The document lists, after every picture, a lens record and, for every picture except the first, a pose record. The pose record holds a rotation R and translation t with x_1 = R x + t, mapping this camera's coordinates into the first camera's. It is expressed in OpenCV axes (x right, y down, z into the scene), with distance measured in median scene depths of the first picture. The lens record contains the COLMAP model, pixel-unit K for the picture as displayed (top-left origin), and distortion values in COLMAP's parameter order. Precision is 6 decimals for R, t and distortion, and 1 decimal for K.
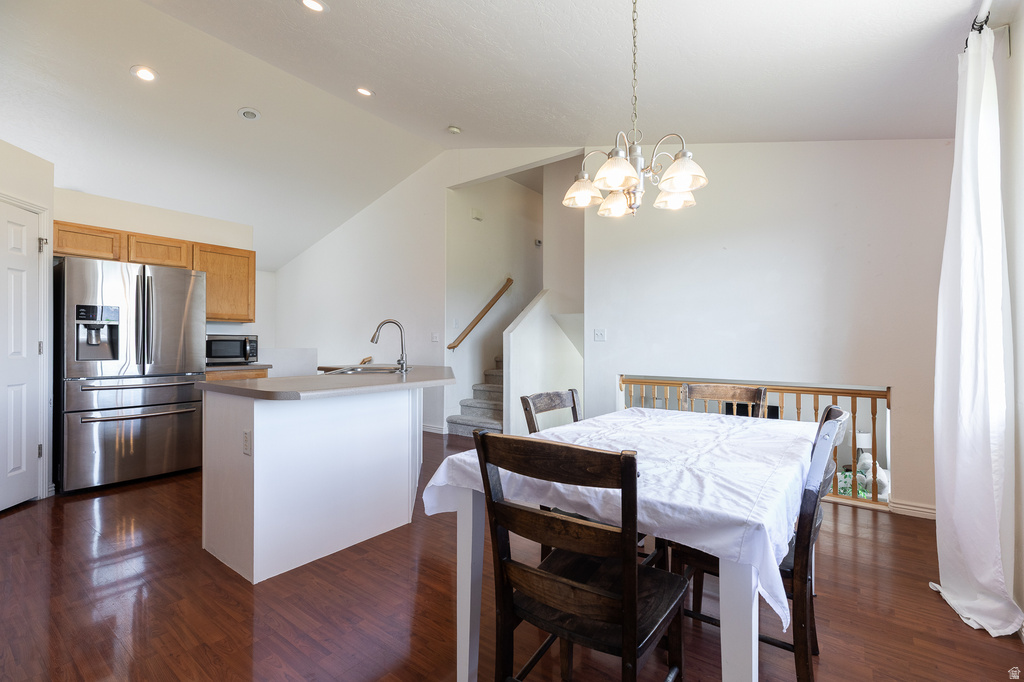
lens RADIAL K [[458.6, 0, 515.4], [0, 458.6, 342.9], [0, 0, 1]] dist [-0.000121, 0.001374]
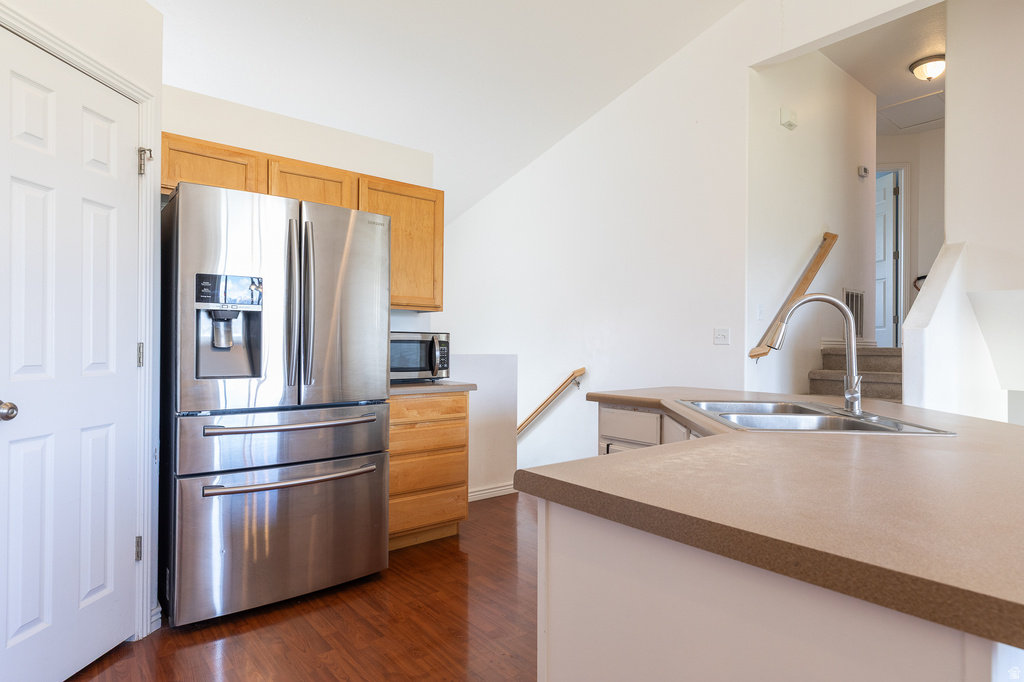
lens RADIAL K [[565.9, 0, 511.3], [0, 565.9, 341.9], [0, 0, 1]] dist [0.001946, -0.003078]
pose [[0.972080, 0.001691, -0.234645, -0.428042], [-0.003140, 0.999978, -0.005799, -0.001499], [0.234630, 0.006373, 0.972064, 0.429302]]
